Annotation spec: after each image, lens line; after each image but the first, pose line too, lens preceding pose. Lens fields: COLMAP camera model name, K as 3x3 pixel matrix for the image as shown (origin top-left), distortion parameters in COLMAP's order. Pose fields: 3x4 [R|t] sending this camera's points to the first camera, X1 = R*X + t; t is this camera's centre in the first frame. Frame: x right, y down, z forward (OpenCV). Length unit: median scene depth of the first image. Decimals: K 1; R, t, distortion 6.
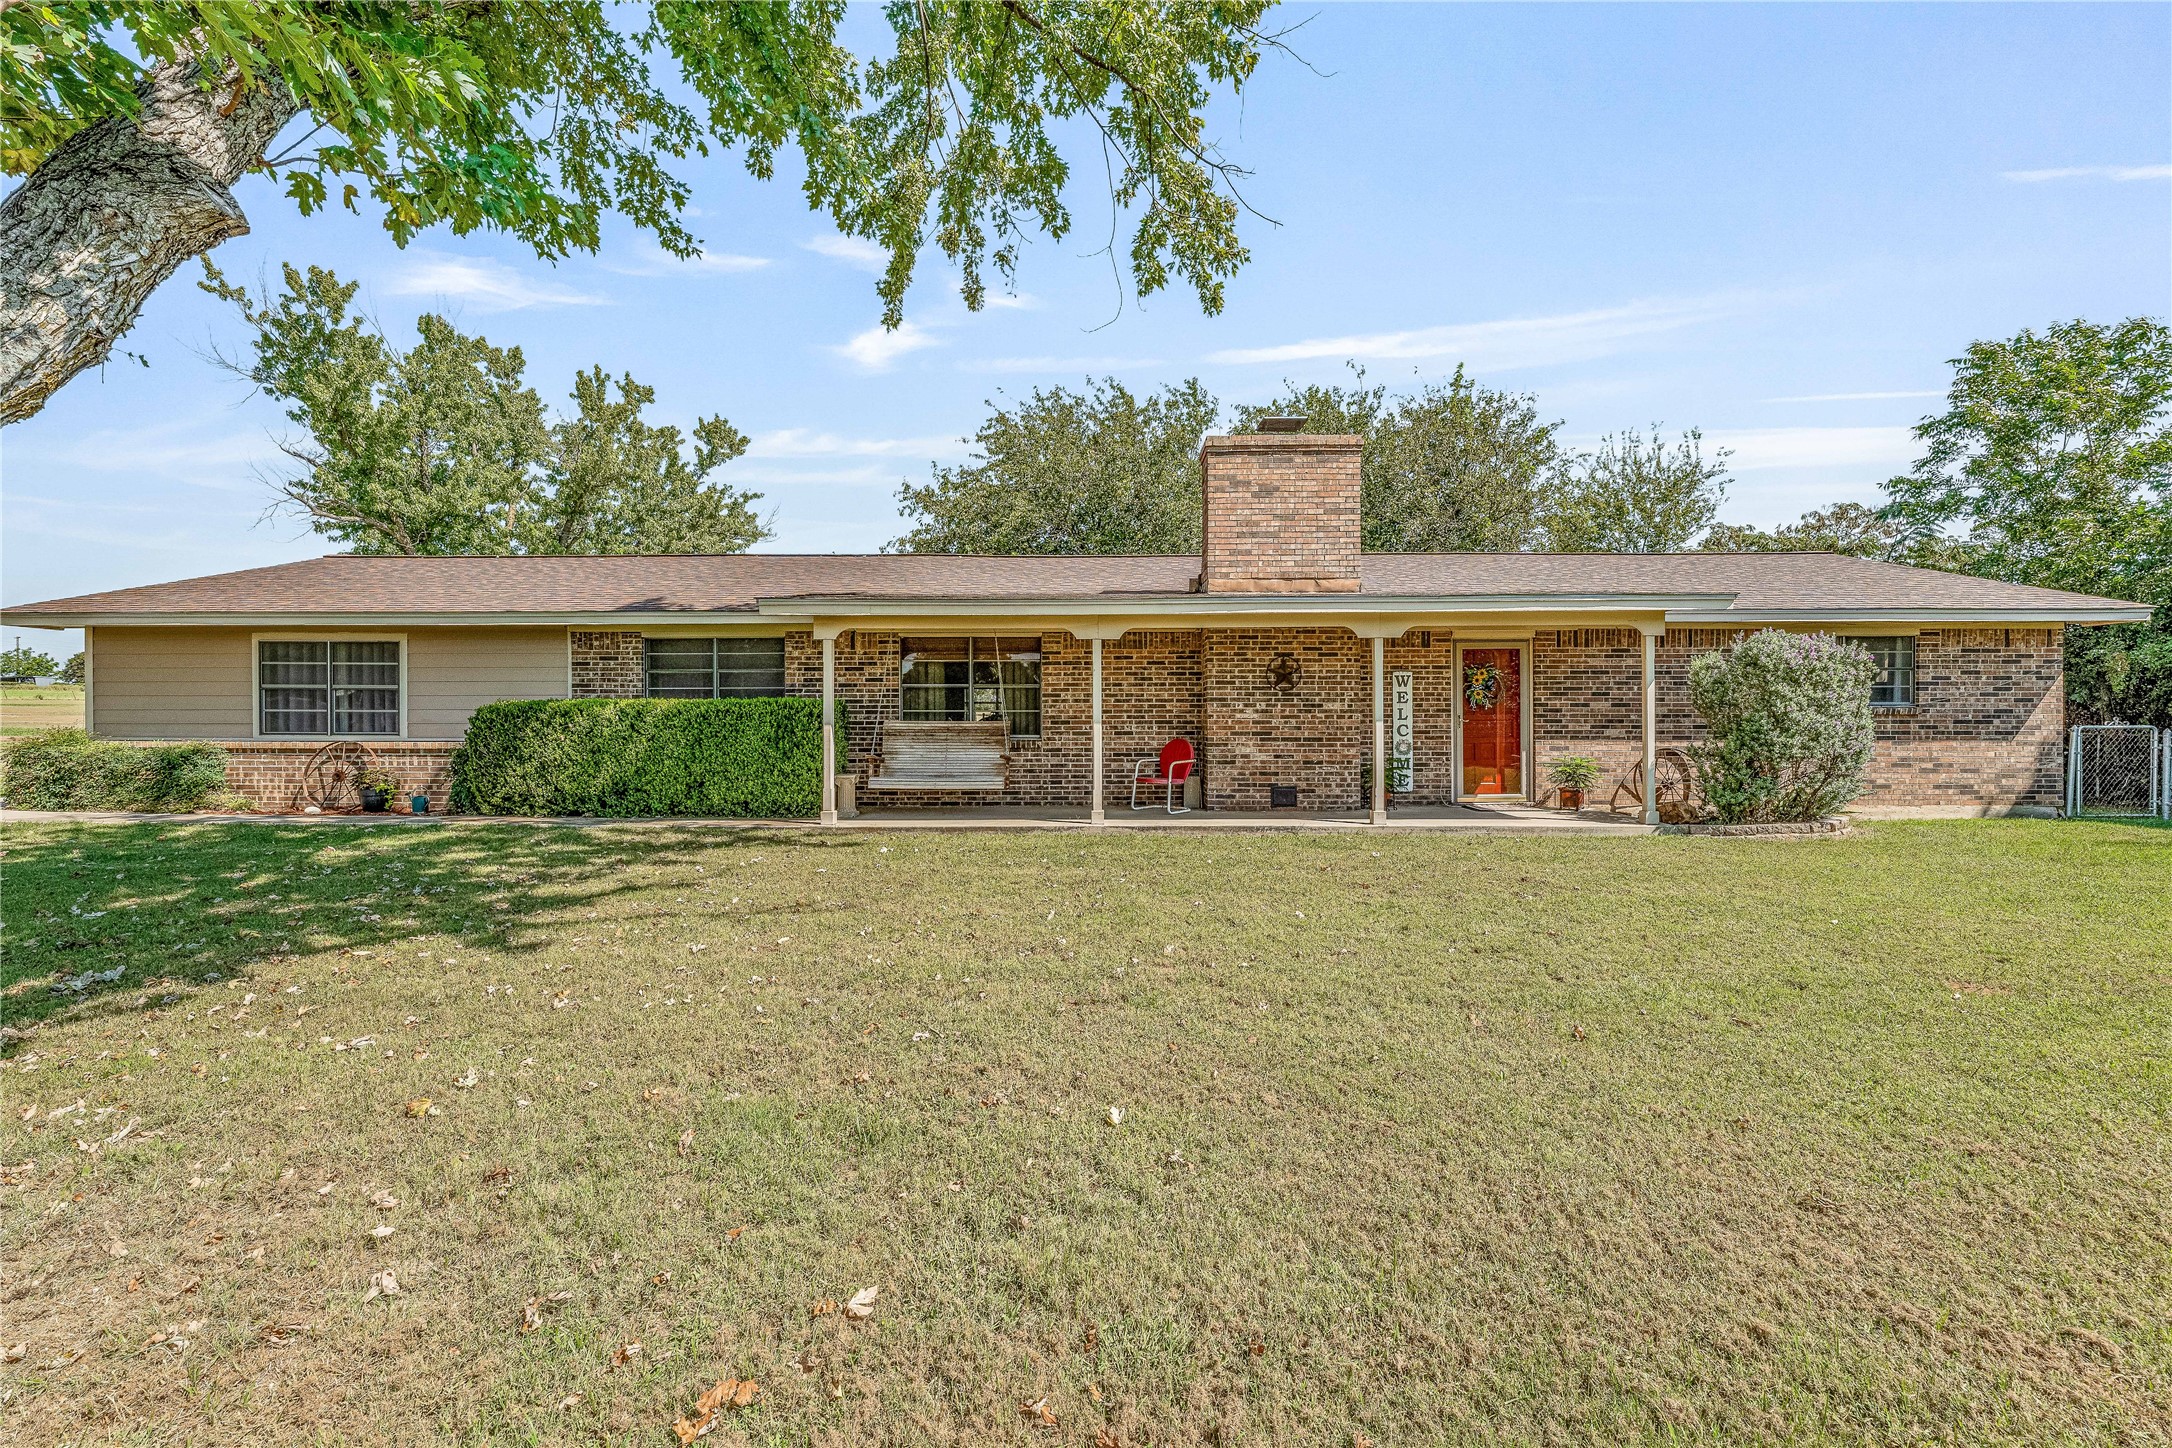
lens RADIAL K [[860.1, 0, 1086.0], [0, 860.1, 724.0], [0, 0, 1]] dist [0.000105, 0.000249]
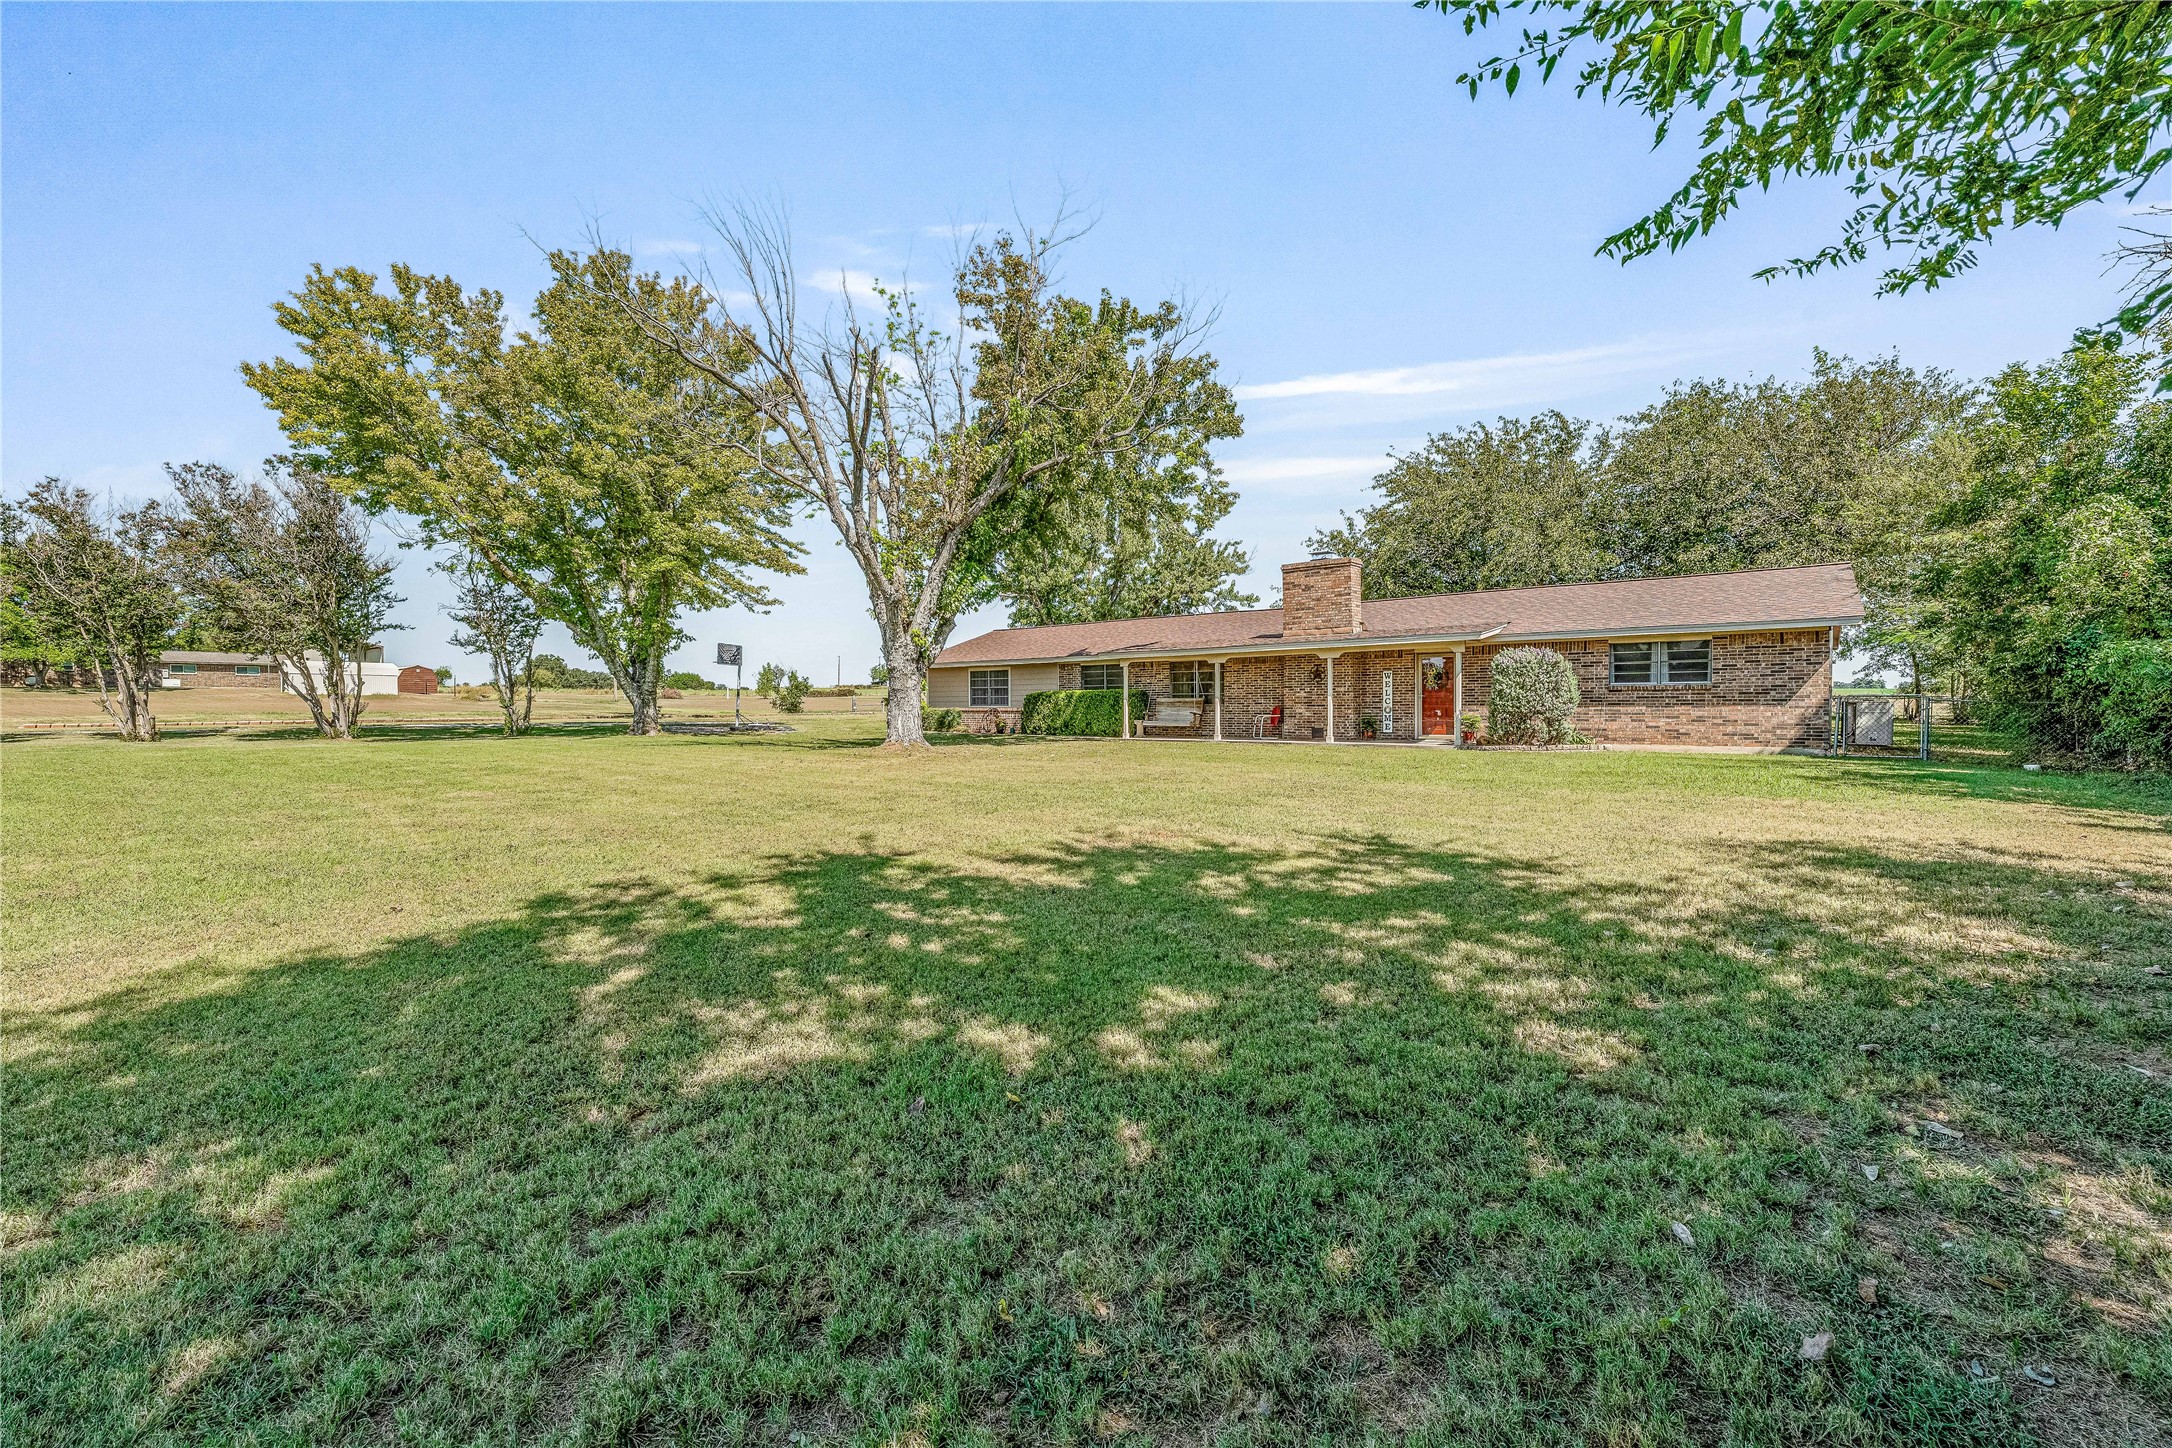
lens RADIAL K [[881.9, 0, 1086.0], [0, 881.9, 724.0], [0, 0, 1]] dist [-0.000534, 0.000009]
pose [[0.792349, 0.009110, -0.610001, 1.064817], [-0.001165, 0.999909, 0.013420, 0.033840], [0.610068, -0.009923, 0.792287, -1.020138]]
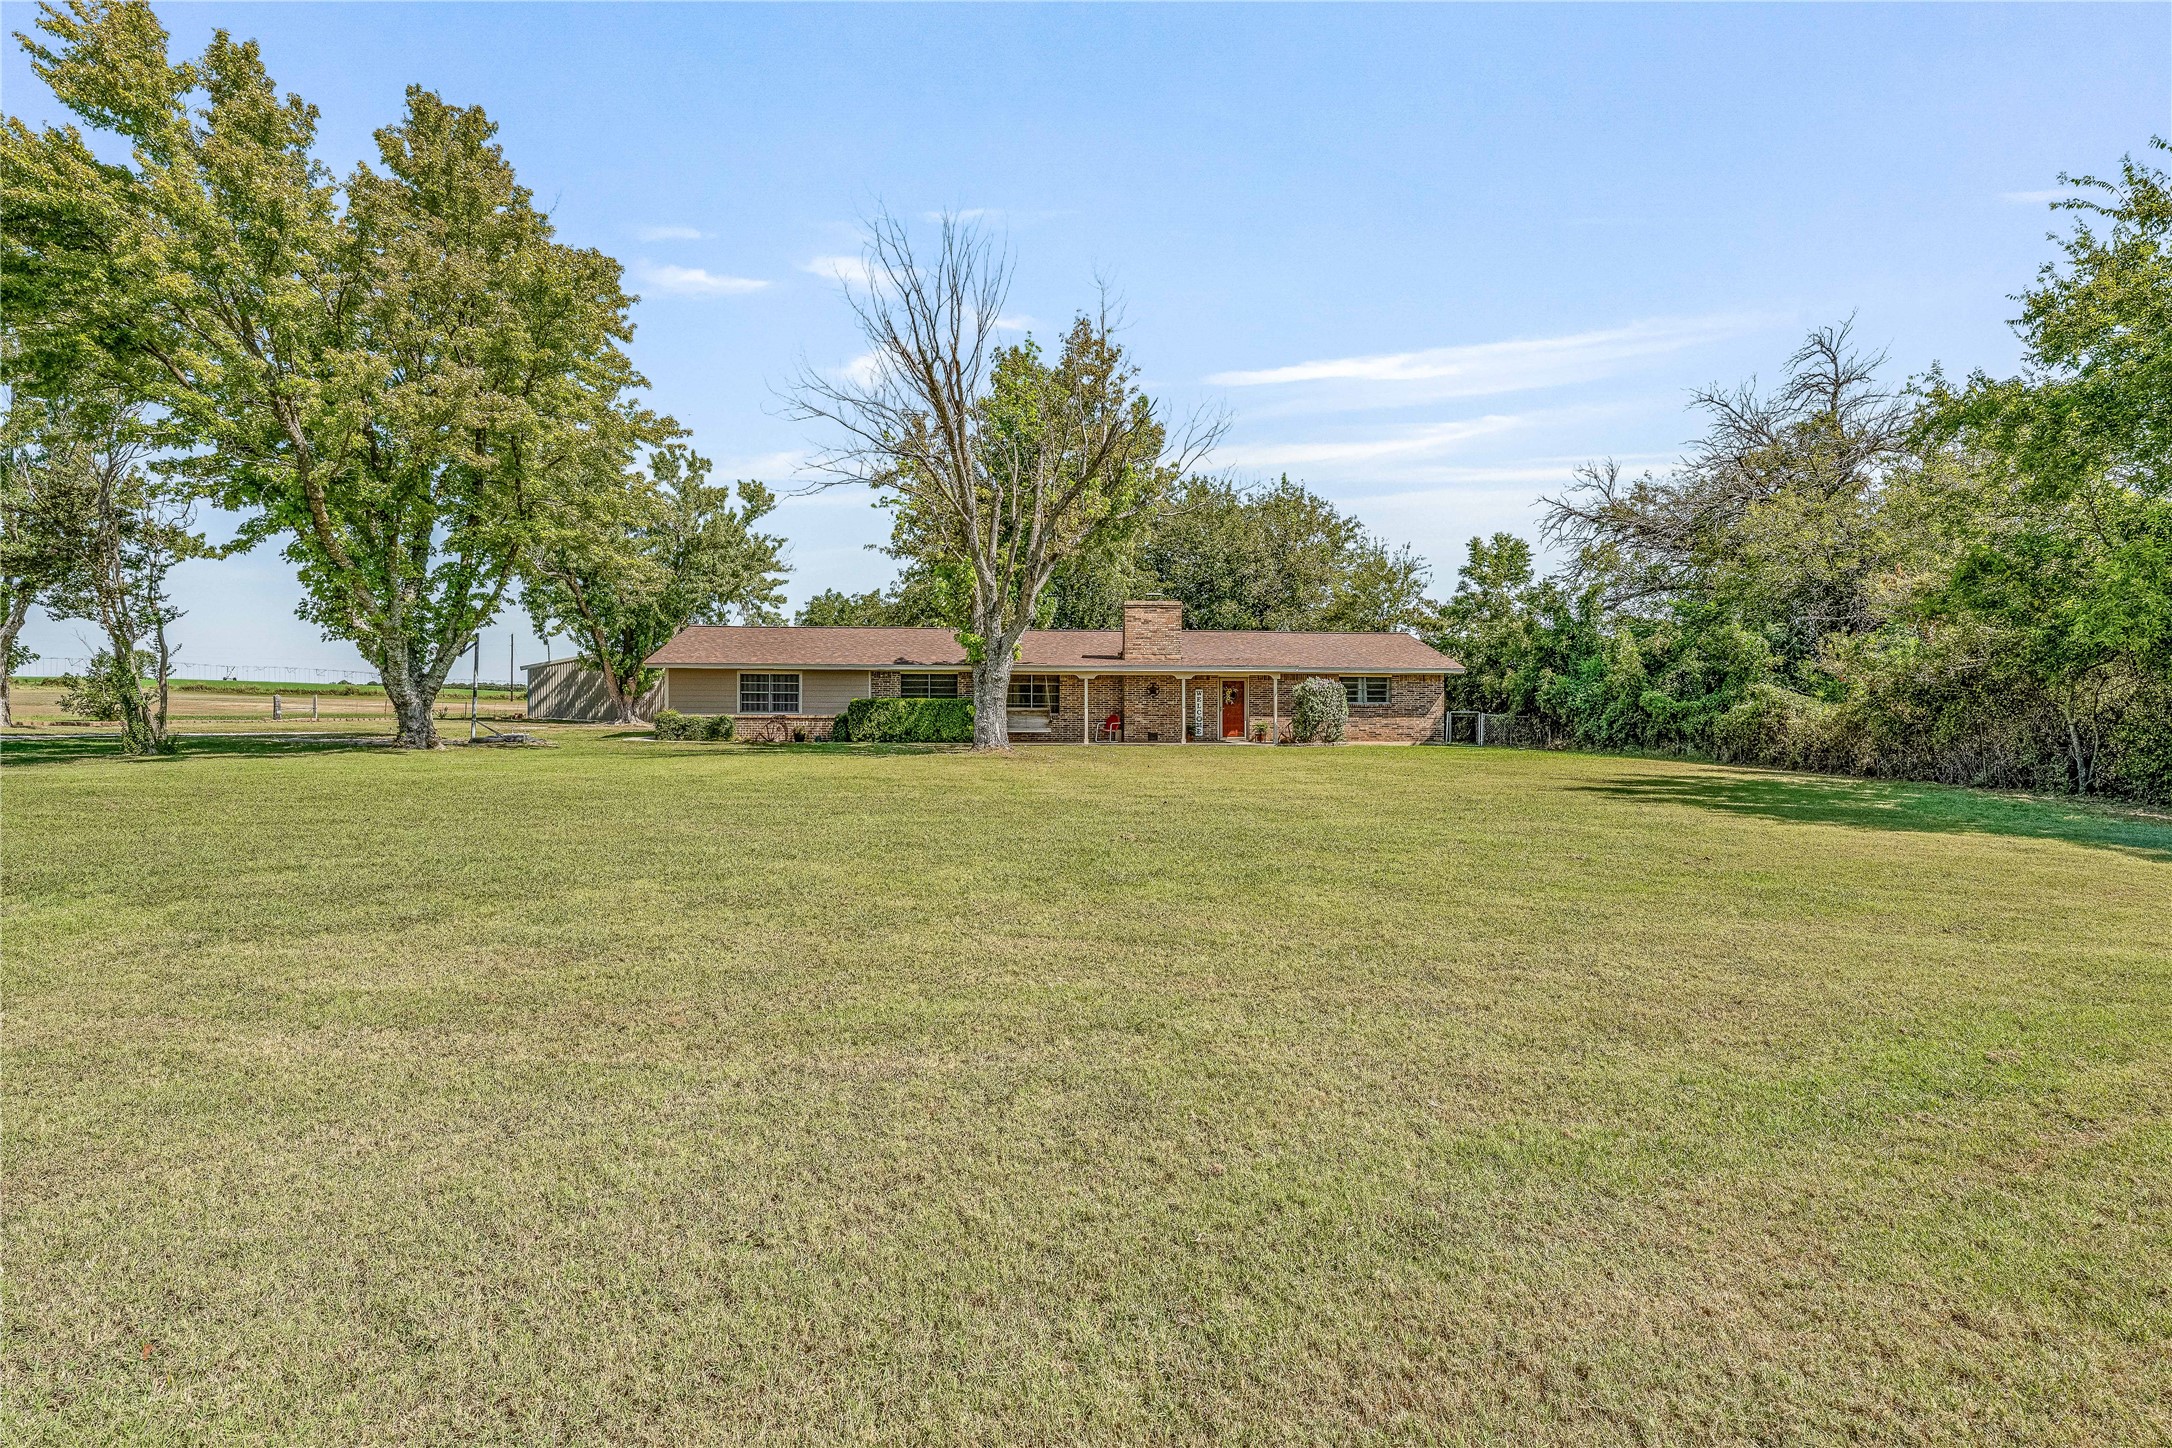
lens RADIAL K [[996.5, 0, 1086.0], [0, 996.5, 724.0], [0, 0, 1]] dist [0.000710, -0.000032]
pose [[0.994572, 0.003211, 0.104004, -0.286685], [-0.003382, 0.999993, 0.001466, 0.040294], [-0.103998, -0.001810, 0.994576, -1.975177]]
